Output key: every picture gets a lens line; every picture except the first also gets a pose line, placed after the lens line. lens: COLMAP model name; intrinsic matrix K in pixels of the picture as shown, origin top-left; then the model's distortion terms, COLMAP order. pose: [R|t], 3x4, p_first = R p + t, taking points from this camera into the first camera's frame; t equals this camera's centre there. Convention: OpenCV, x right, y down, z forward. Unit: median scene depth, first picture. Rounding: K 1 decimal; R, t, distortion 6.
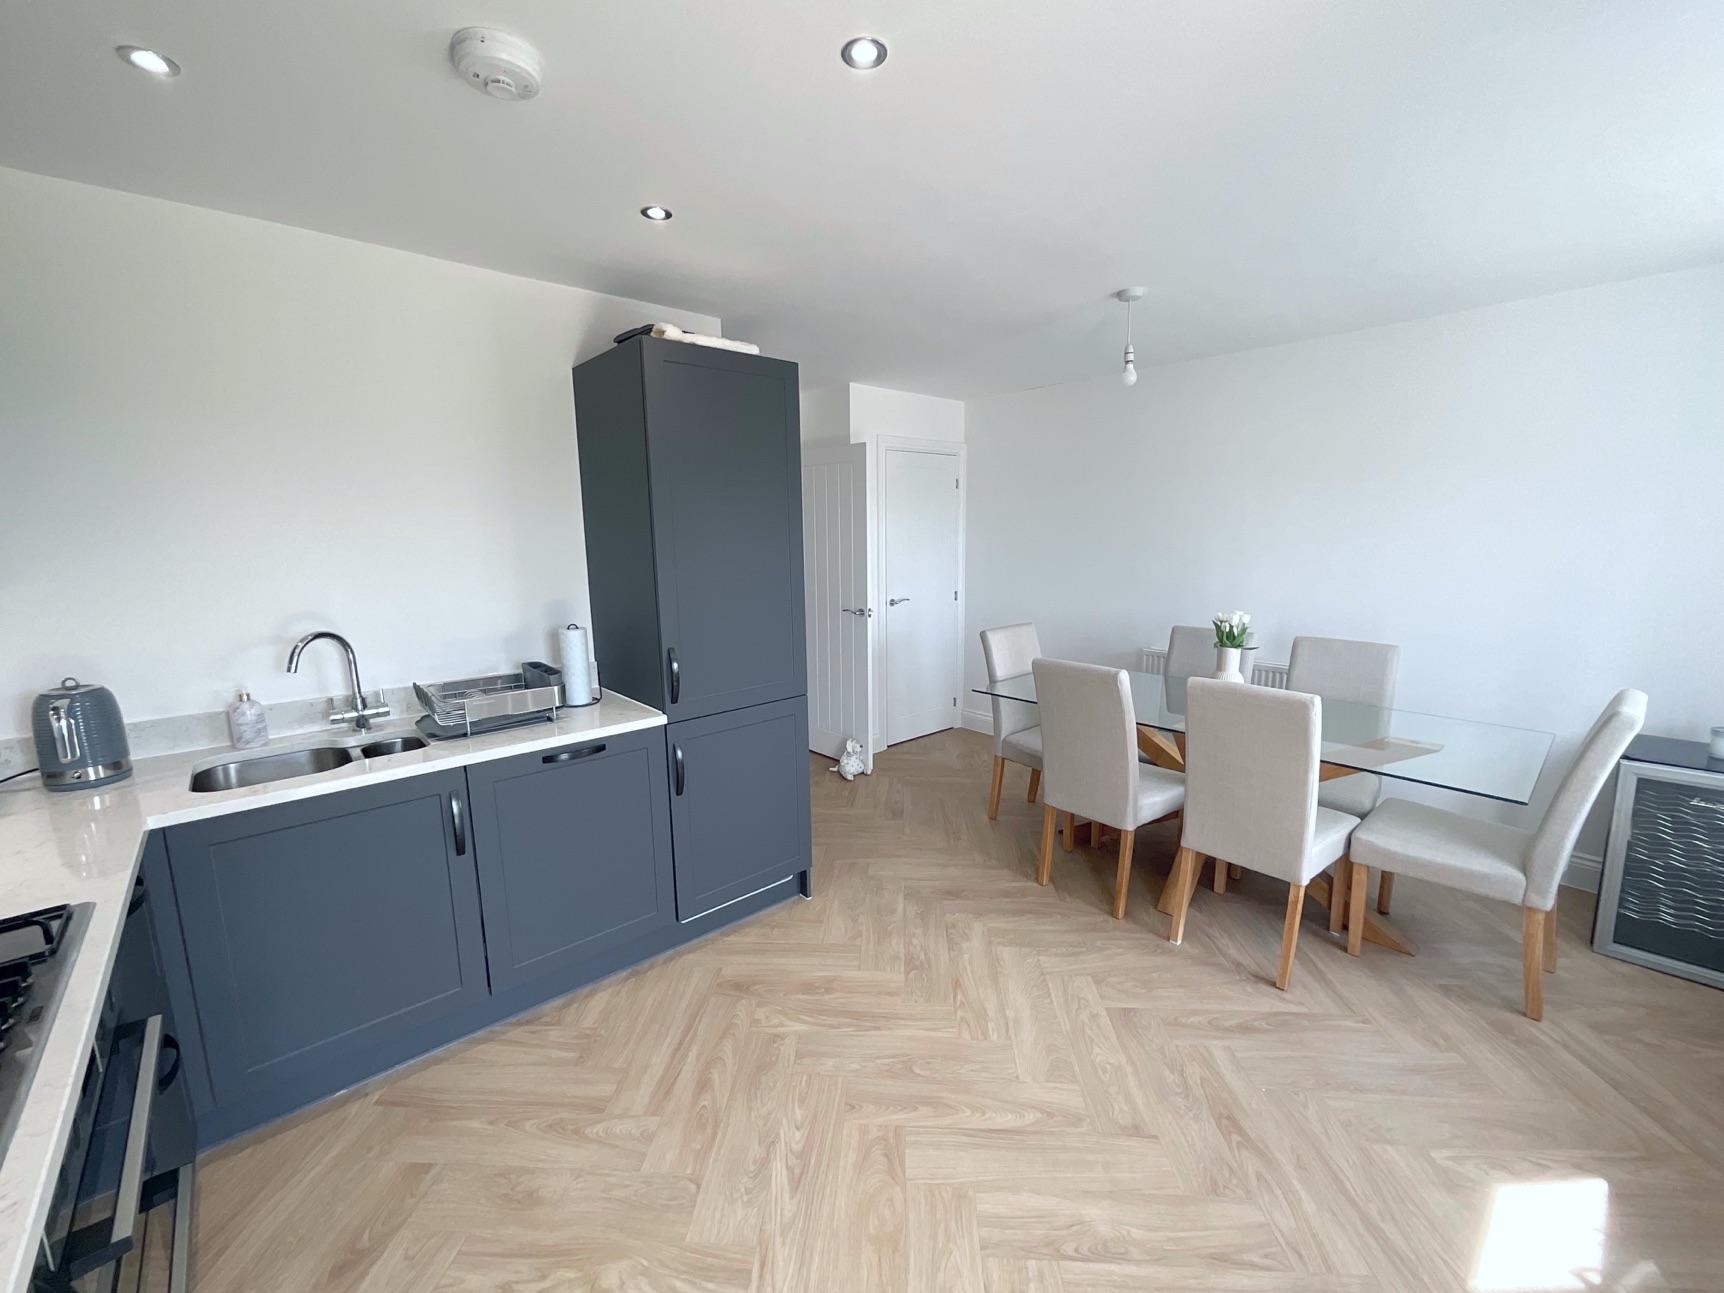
lens RADIAL K [[700.2, 0, 859.6], [0, 700.2, 644.3], [0, 0, 1]] dist [-0.004317, 0.003858]
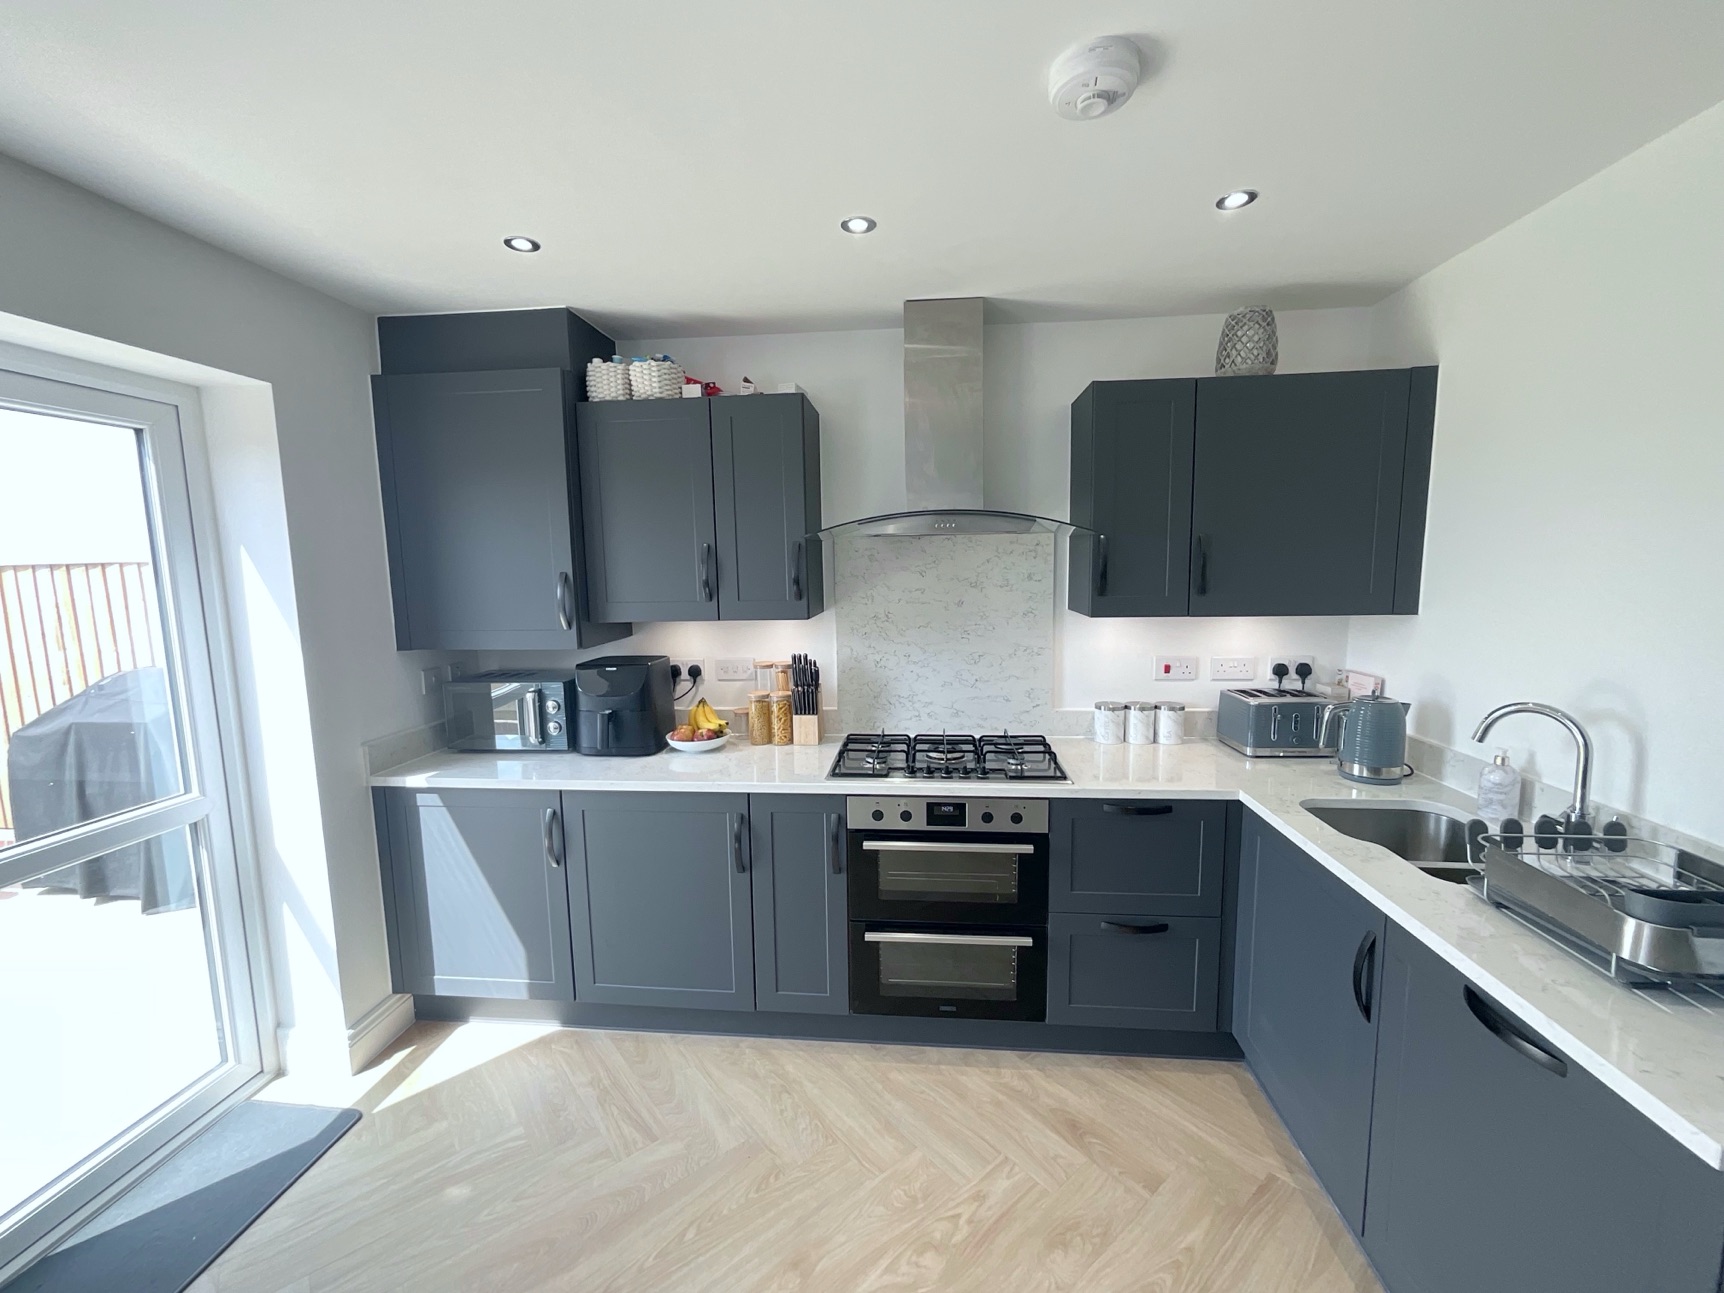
lens RADIAL K [[700.2, 0, 863.1], [0, 700.2, 646.0], [0, 0, 1]] dist [-0.004317, 0.003858]
pose [[-0.734743, 0.103199, -0.670449, 0.262425], [-0.085725, 0.966310, 0.242685, -0.207719], [0.672907, 0.235785, -0.701143, 1.076681]]
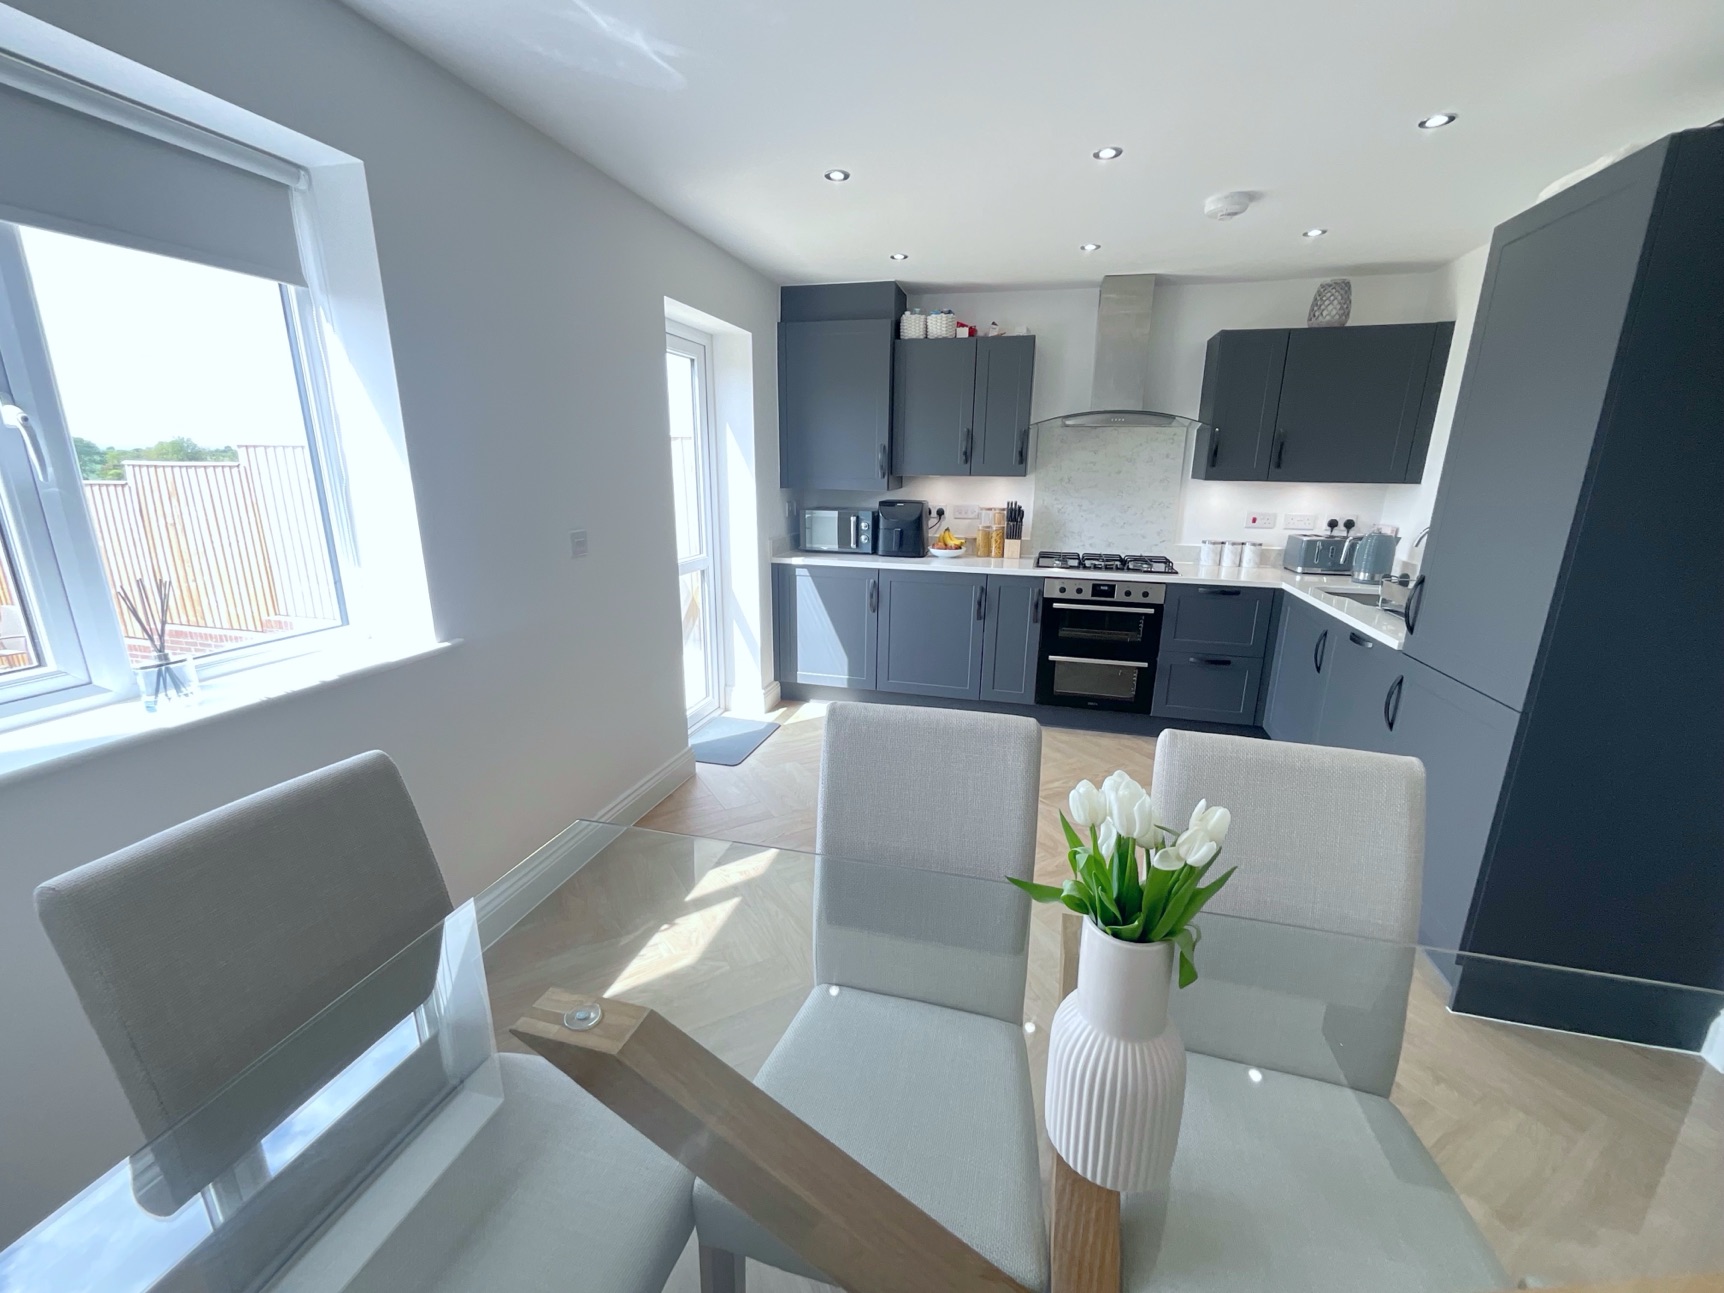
lens RADIAL K [[700.2, 0, 863.2], [0, 700.2, 645.2], [0, 0, 1]] dist [-0.004317, 0.003858]
pose [[-0.832780, 0.138317, -0.536046, 1.033007], [-0.094032, 0.918874, 0.383183, -0.232911], [0.545559, 0.369513, -0.752213, 1.581539]]
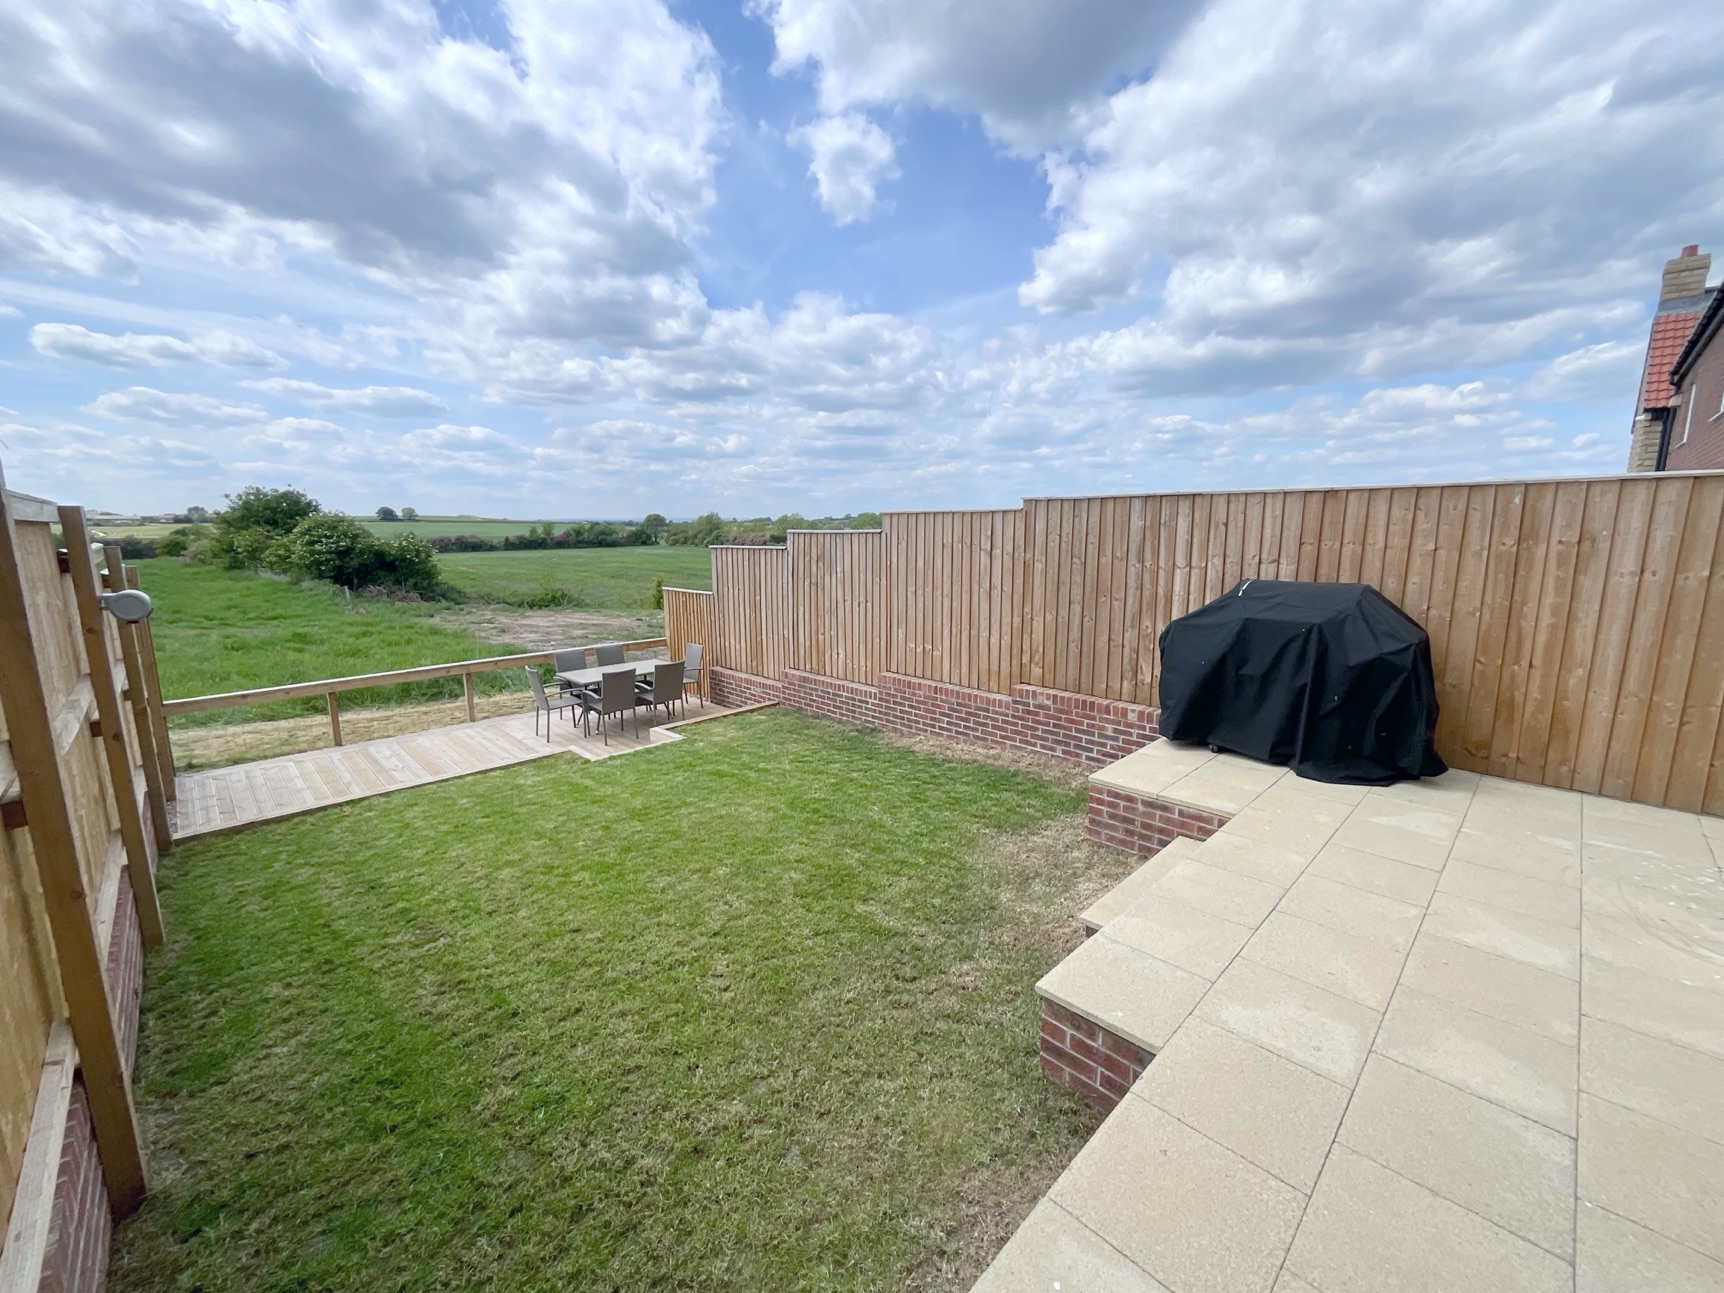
lens RADIAL K [[700.2, 0, 863.4], [0, 700.2, 641.7], [0, 0, 1]] dist [-0.004317, 0.003858]
pose [[-0.998787, 0.028125, -0.040412, 1.934107], [0.013353, 0.944761, 0.327488, -0.094180], [0.047390, 0.326551, -0.943991, 0.617146]]
